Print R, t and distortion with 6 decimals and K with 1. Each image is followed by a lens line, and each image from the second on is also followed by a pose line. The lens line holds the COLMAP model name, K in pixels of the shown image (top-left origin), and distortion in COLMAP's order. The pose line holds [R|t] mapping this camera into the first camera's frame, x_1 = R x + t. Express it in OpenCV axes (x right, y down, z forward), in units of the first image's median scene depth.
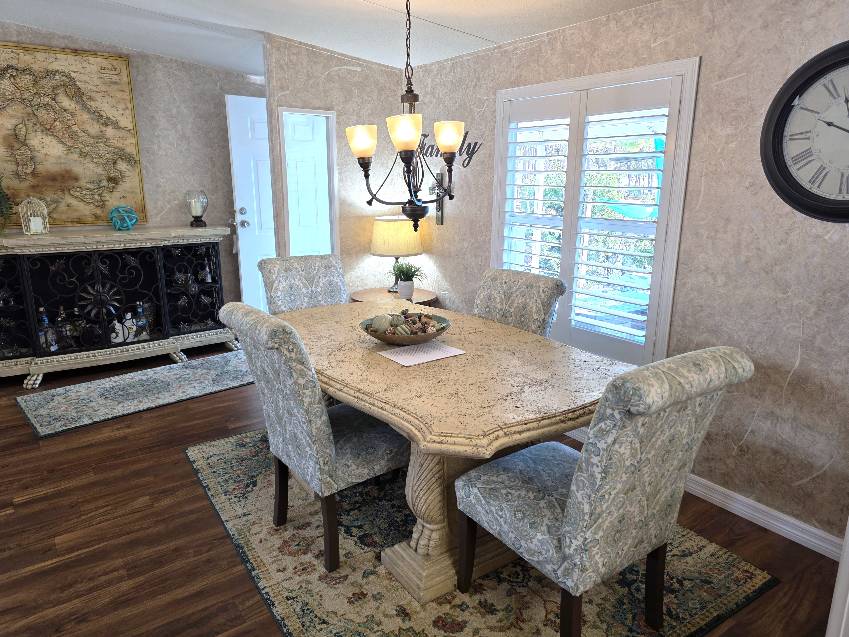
lens RADIAL K [[583.3, 0, 424.5], [0, 583.3, 318.5], [0, 0, 1]] dist [0.005148, 0.001142]
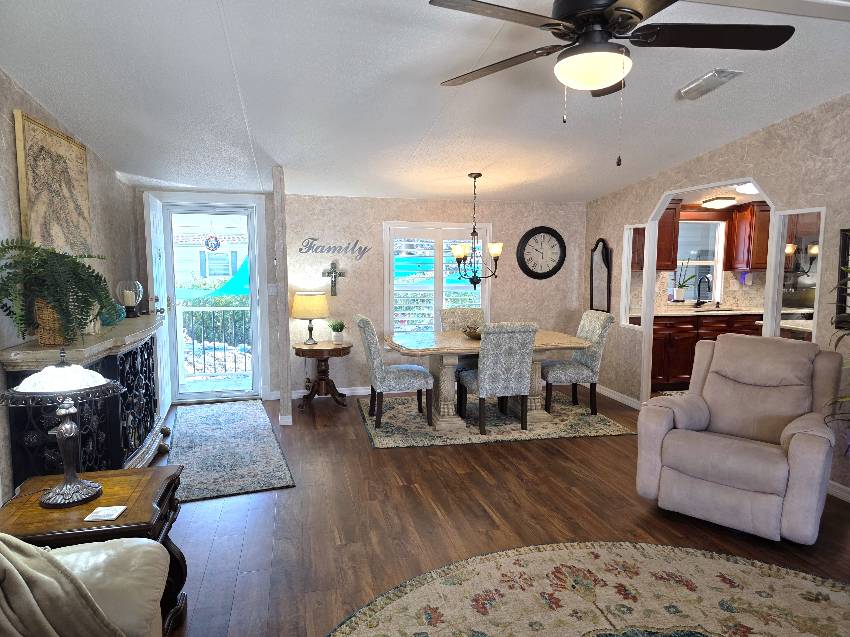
lens RADIAL K [[573.7, 0, 426.7], [0, 573.7, 319.4], [0, 0, 1]] dist [0.060061, -0.059497]
pose [[0.365762, -0.092095, 0.926141, -2.272111], [0.216667, 0.976178, 0.011502, -0.109901], [-0.905137, 0.196457, 0.377003, 0.369345]]
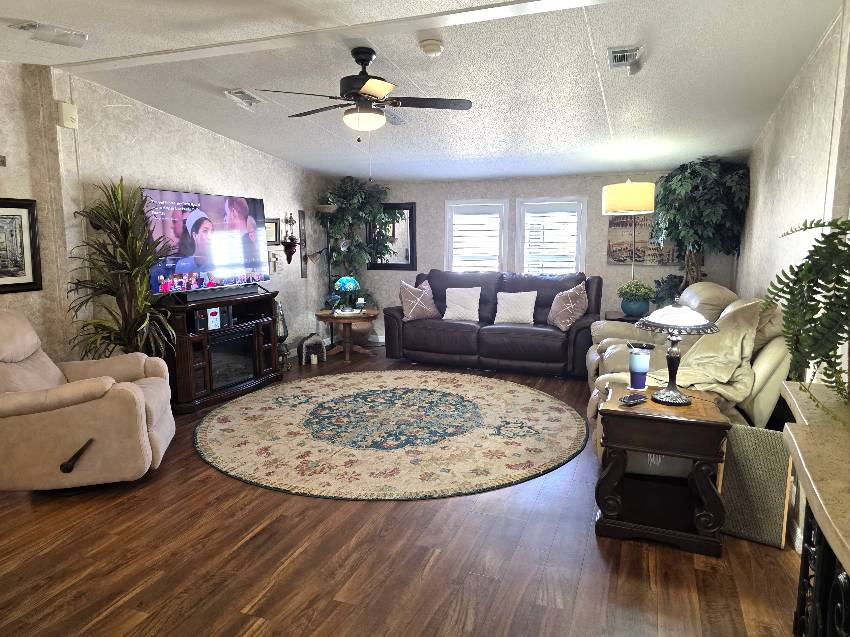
lens RADIAL K [[573.7, 0, 426.7], [0, 573.7, 319.4], [0, 0, 1]] dist [0.060061, -0.059497]
pose [[-0.824501, 0.084508, -0.559515, -0.531551], [-0.134822, 0.930972, 0.339285, -0.472424], [0.549565, 0.355176, -0.756194, 1.860720]]
